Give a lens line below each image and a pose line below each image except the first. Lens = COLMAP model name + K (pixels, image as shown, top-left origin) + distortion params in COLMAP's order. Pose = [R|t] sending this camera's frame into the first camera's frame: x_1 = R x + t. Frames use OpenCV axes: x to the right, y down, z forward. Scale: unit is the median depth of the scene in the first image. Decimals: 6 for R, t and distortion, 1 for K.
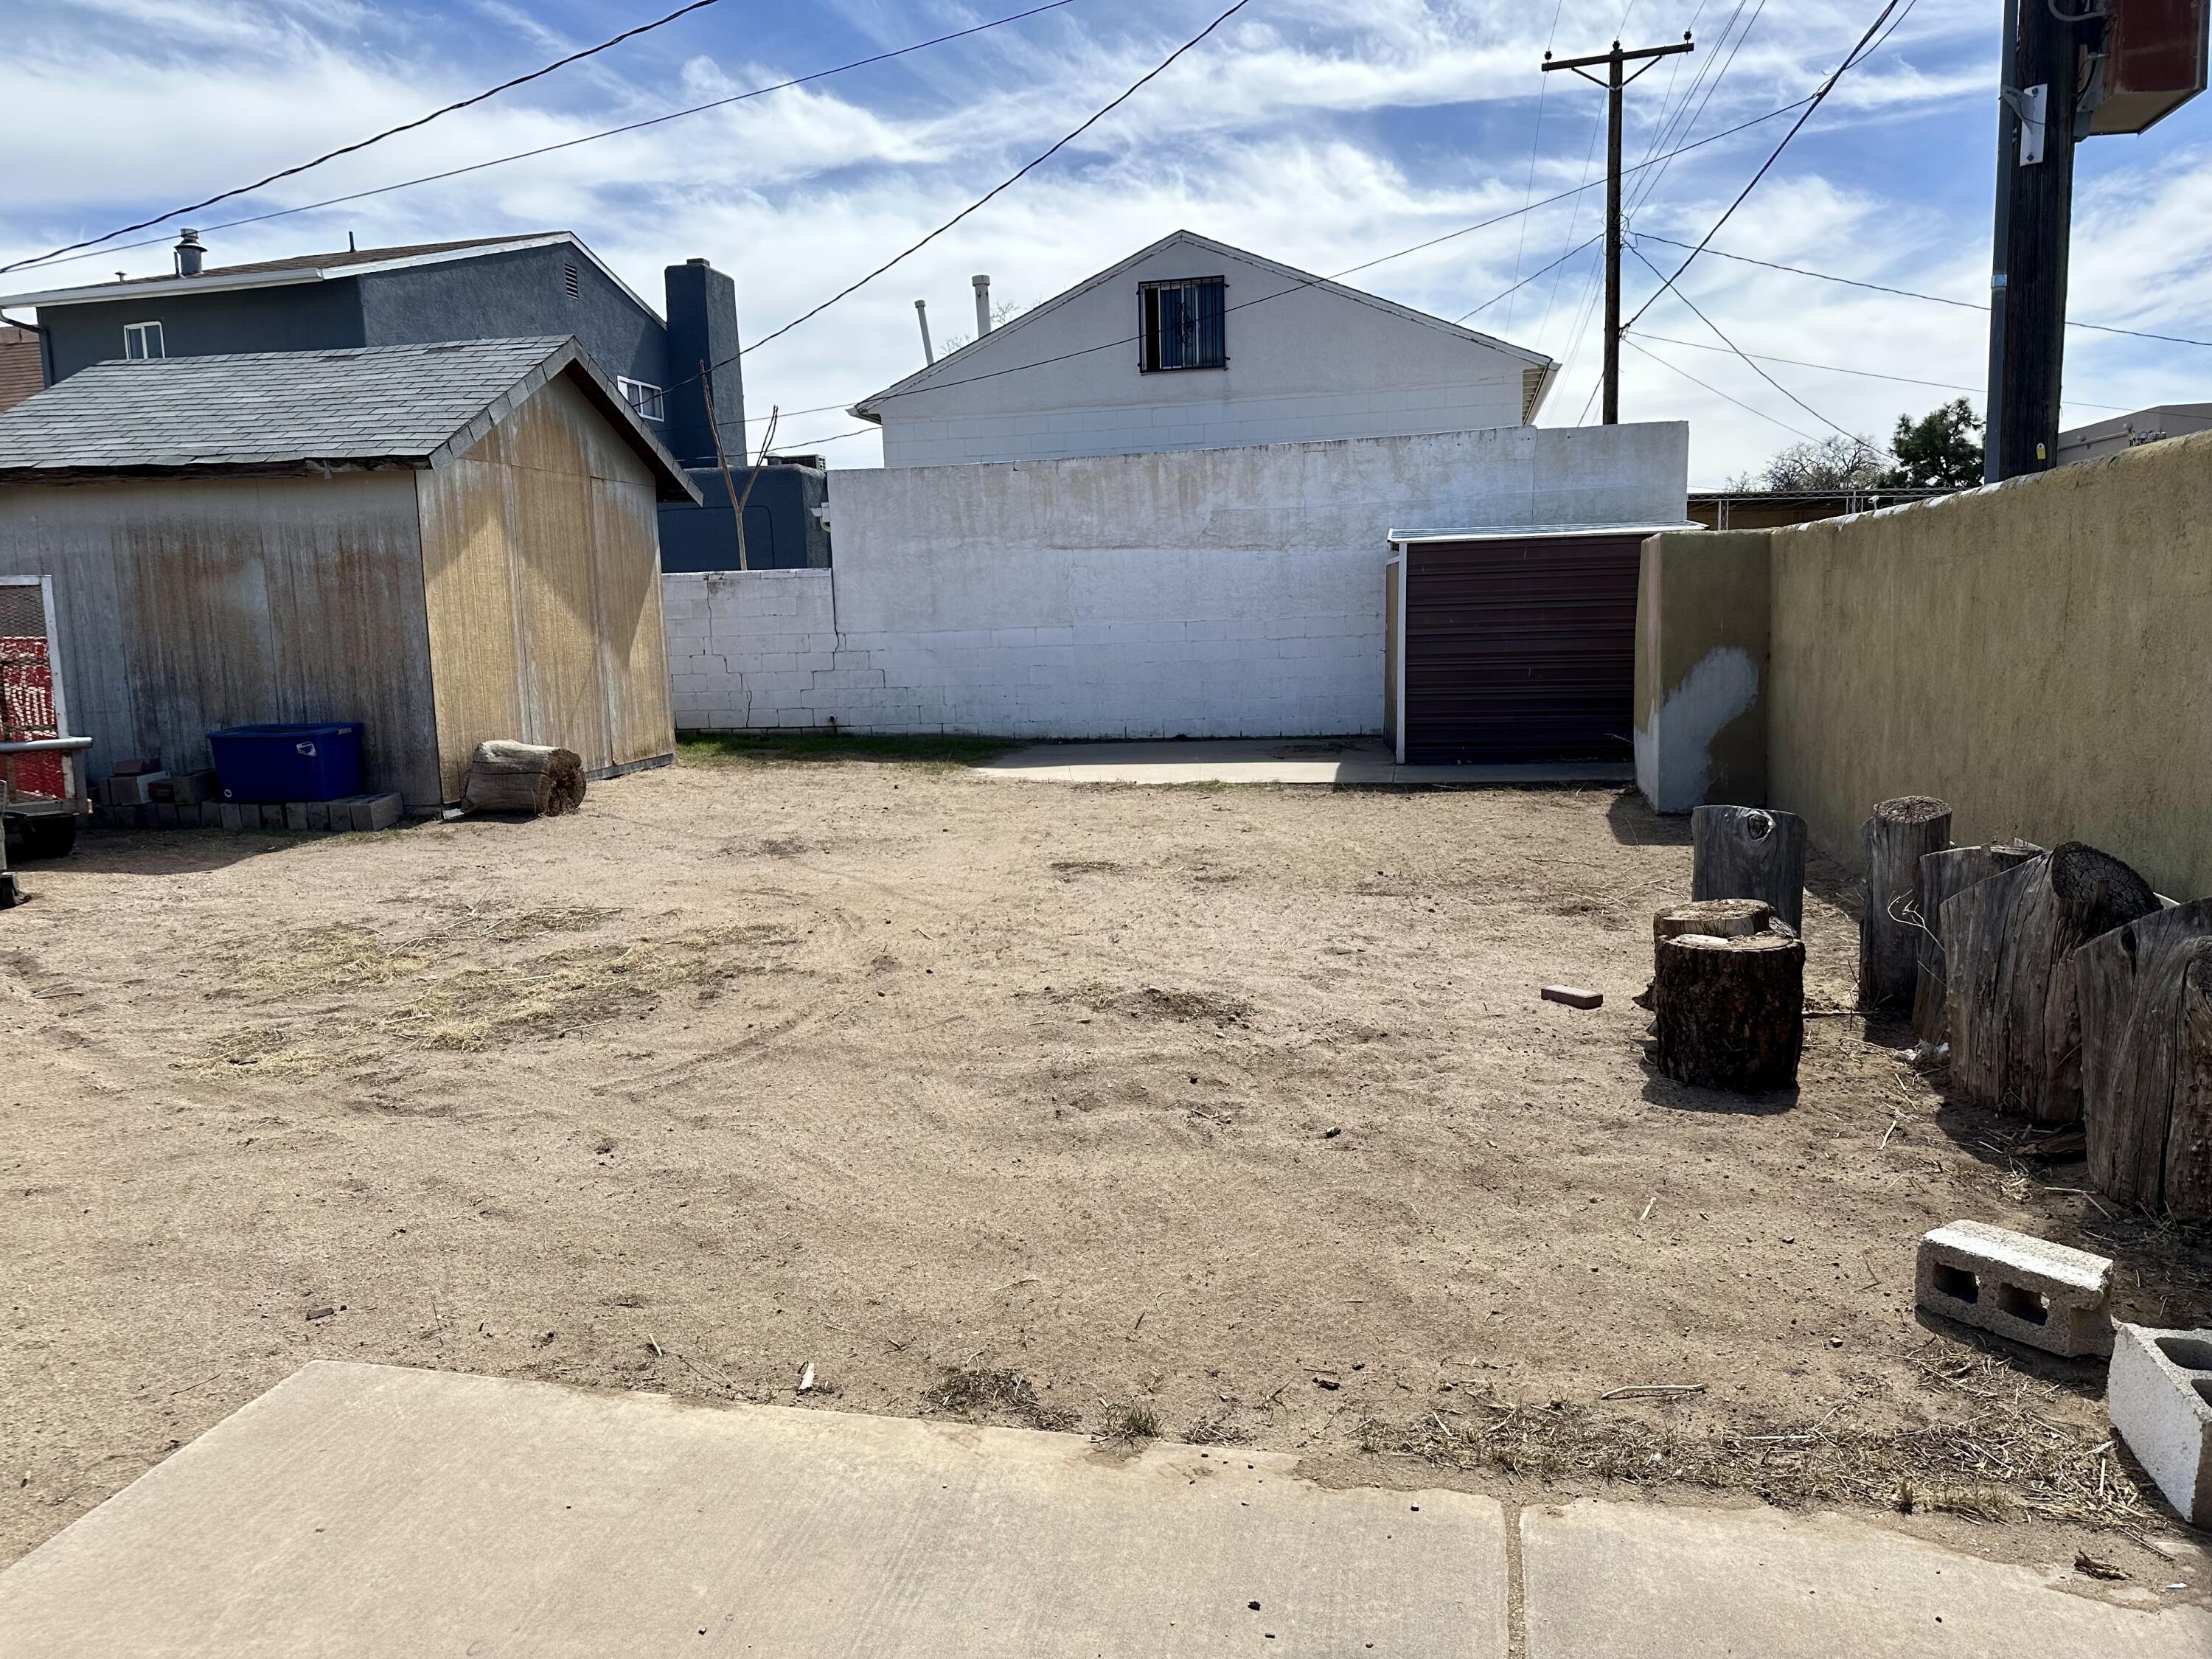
lens RADIAL K [[1688.1, 0, 1106.0], [0, 1688.1, 829.5], [0, 0, 1]] dist [0.002563, -0.035505]
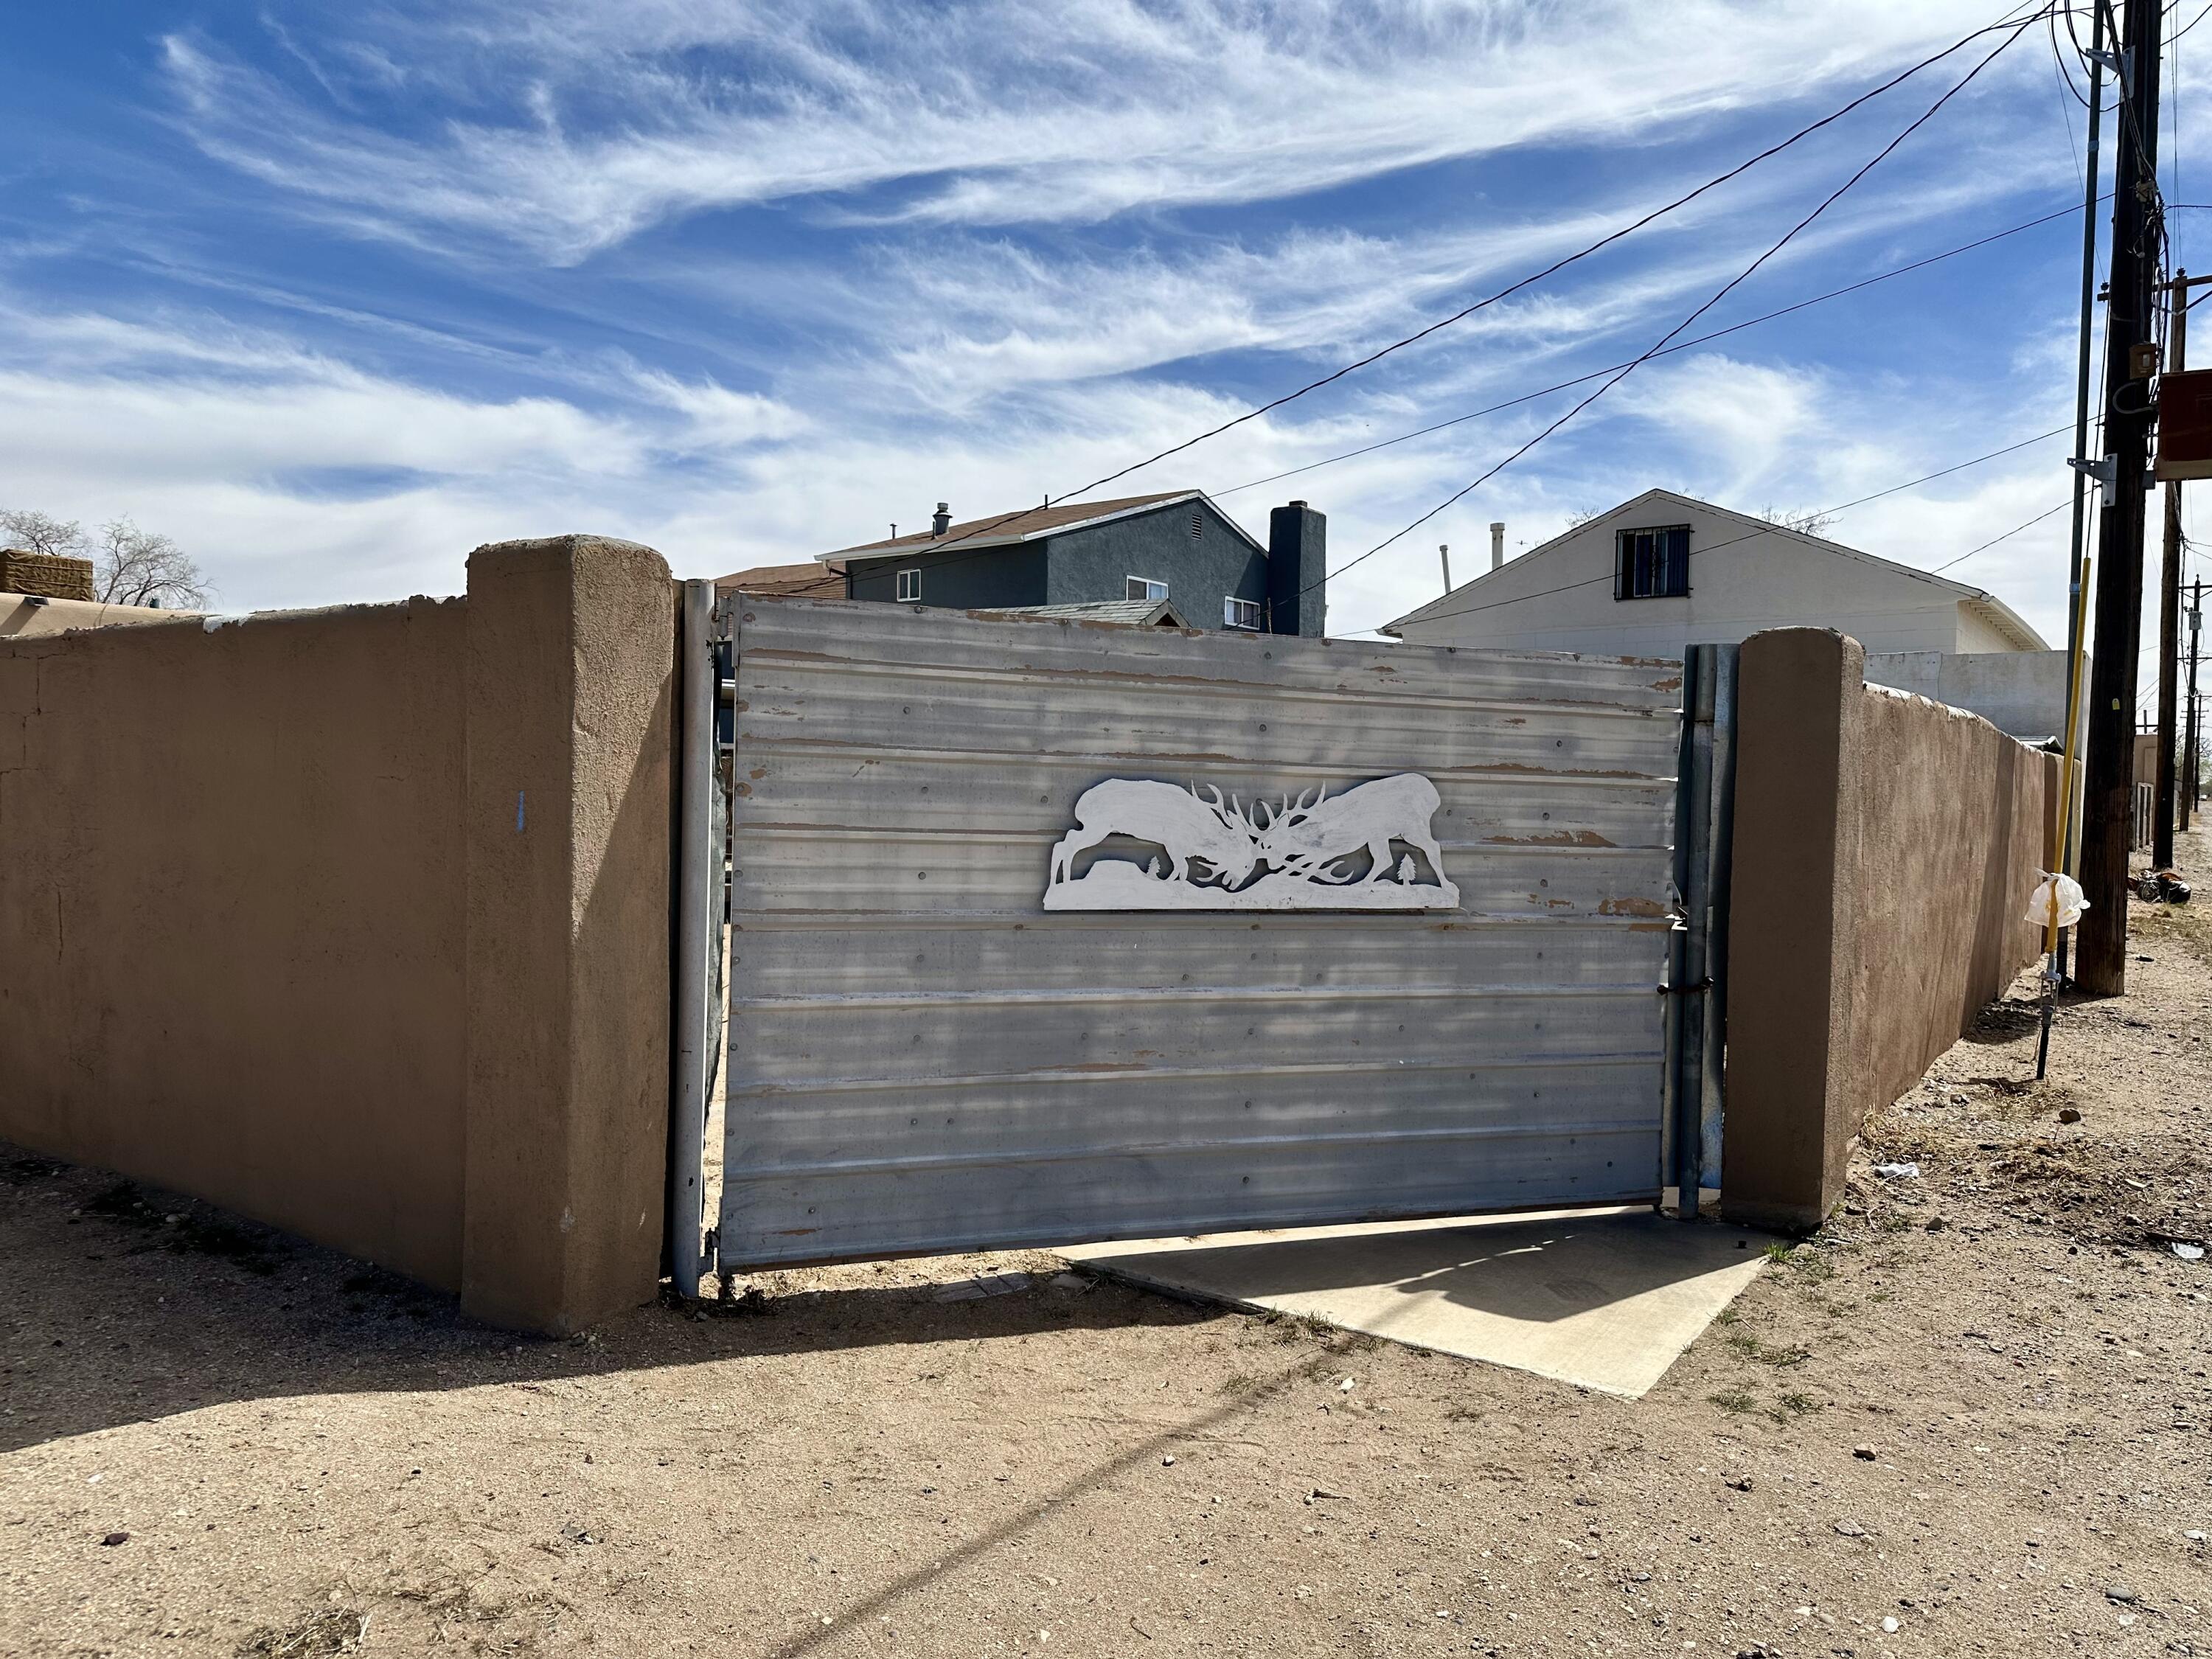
lens RADIAL K [[1688.1, 0, 1106.0], [0, 1688.1, 829.5], [0, 0, 1]] dist [0.002563, -0.035505]
pose [[0.932071, 0.048640, -0.358996, 0.121832], [-0.084975, 0.992654, -0.086127, 0.037857], [0.352169, 0.110782, 0.929357, -0.271426]]
